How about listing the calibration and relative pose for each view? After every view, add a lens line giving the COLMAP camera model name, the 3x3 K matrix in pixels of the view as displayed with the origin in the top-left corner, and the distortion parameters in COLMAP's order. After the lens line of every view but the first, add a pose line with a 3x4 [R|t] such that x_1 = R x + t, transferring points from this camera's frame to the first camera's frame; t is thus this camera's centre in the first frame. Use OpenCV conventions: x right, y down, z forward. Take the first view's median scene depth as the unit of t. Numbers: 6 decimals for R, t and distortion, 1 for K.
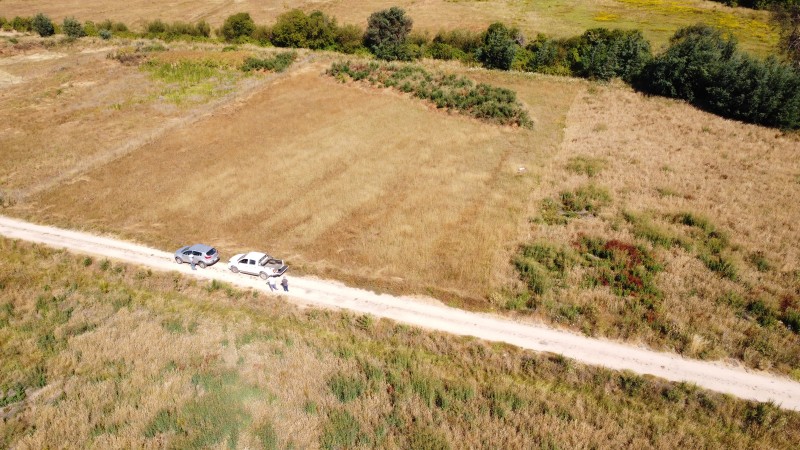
lens RADIAL K [[582.8, 0, 399.7], [0, 582.8, 224.7], [0, 0, 1]] dist [-0.036096, 0.004346]
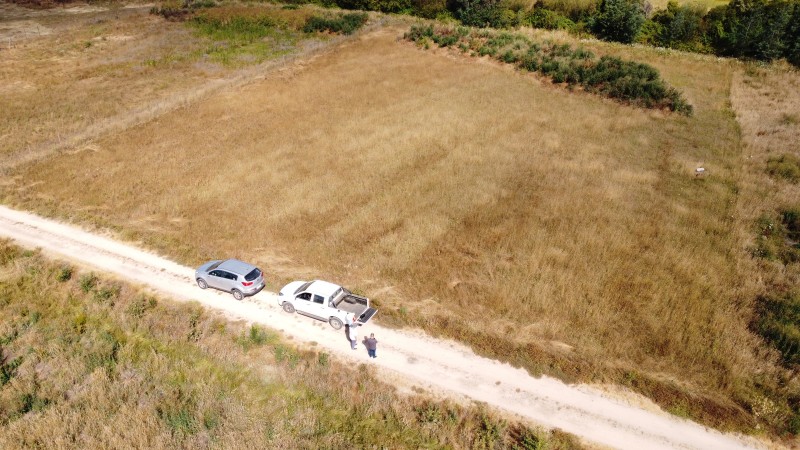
lens RADIAL K [[582.8, 0, 402.0], [0, 582.8, 222.7], [0, 0, 1]] dist [-0.036096, 0.004346]
pose [[0.995631, 0.064848, -0.067187, -0.081768], [-0.063848, 0.997816, 0.016928, -0.018913], [0.068138, -0.012565, 0.997597, 0.250783]]
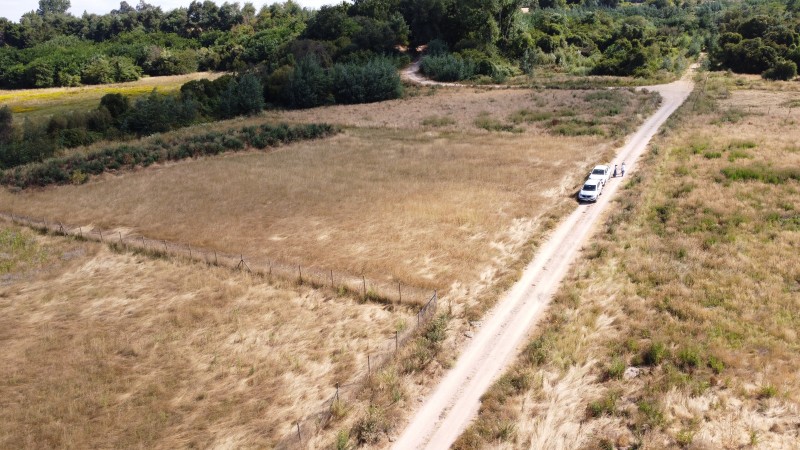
lens RADIAL K [[582.8, 0, 402.8], [0, 582.8, 222.1], [0, 0, 1]] dist [-0.036096, 0.004346]
pose [[0.140069, -0.323025, 0.935968, -0.972813], [0.502851, 0.837516, 0.213795, -0.213495], [-0.852949, 0.440706, 0.279743, 0.666252]]
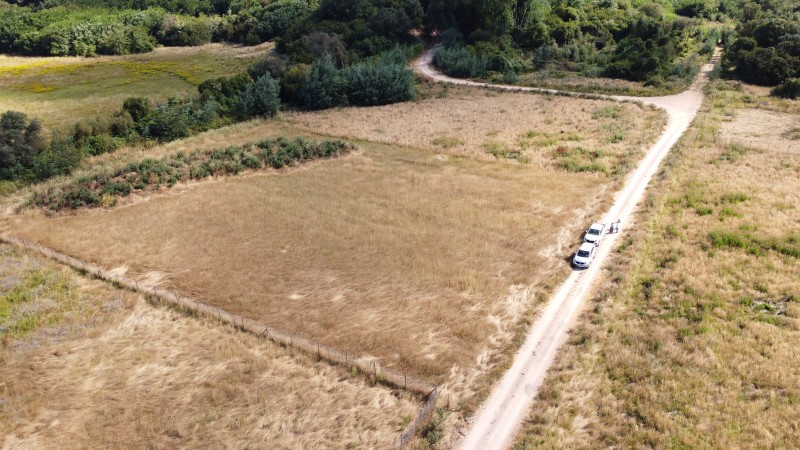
lens RADIAL K [[582.8, 0, 403.1], [0, 582.8, 223.5], [0, 0, 1]] dist [-0.036096, 0.004346]
pose [[0.163339, -0.400527, 0.901609, -0.980938], [0.469442, 0.835346, 0.286044, -0.353364], [-0.867724, 0.376531, 0.324468, 0.591577]]
